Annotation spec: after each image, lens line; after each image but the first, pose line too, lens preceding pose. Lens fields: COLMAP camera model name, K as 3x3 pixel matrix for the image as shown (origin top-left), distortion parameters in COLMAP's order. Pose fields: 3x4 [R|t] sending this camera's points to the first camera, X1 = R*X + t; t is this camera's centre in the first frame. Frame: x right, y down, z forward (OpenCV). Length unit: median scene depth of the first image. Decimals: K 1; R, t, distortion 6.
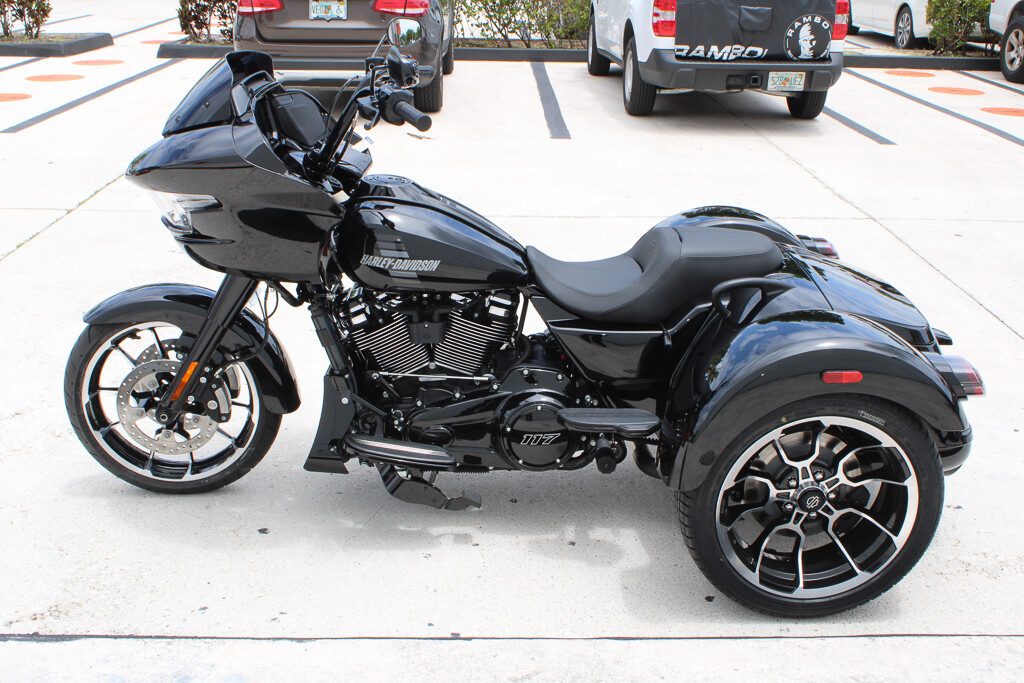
lens RADIAL K [[1083.0, 0, 512.0], [0, 1083.0, 341.5], [0, 0, 1]] dist [-0.090747, 0.029653]
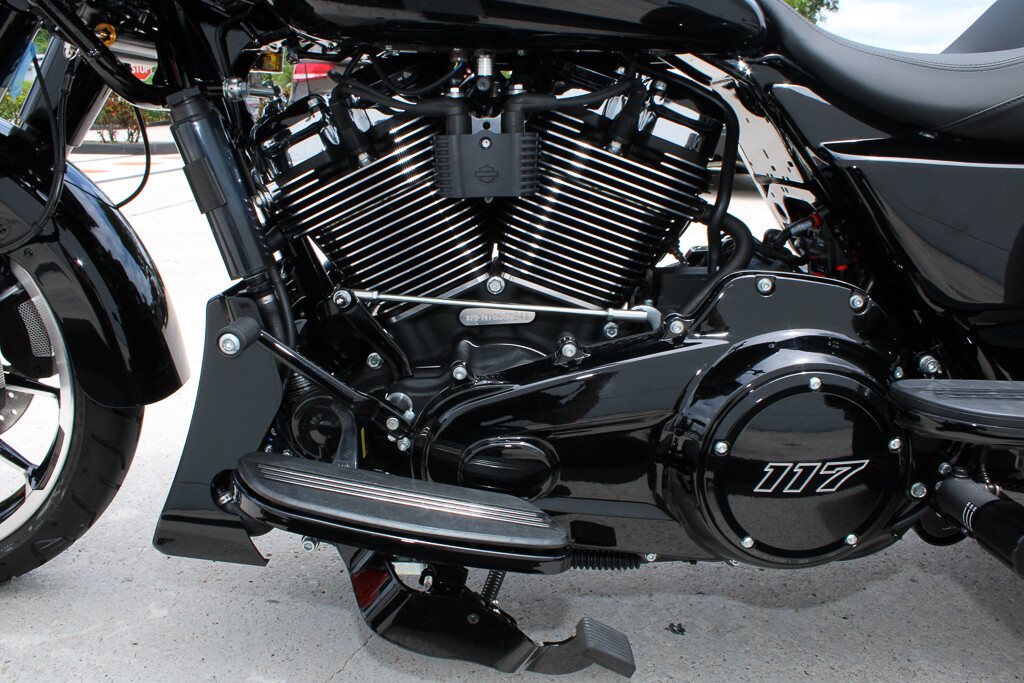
lens RADIAL K [[835.9, 0, 512.0], [0, 835.9, 341.5], [0, 0, 1]] dist [-0.169118, 0.143555]
pose [[0.999643, 0.011822, -0.023963, -0.061841], [-0.014227, 0.994599, -0.102811, 0.074087], [0.022618, 0.103116, 0.994412, 0.721200]]
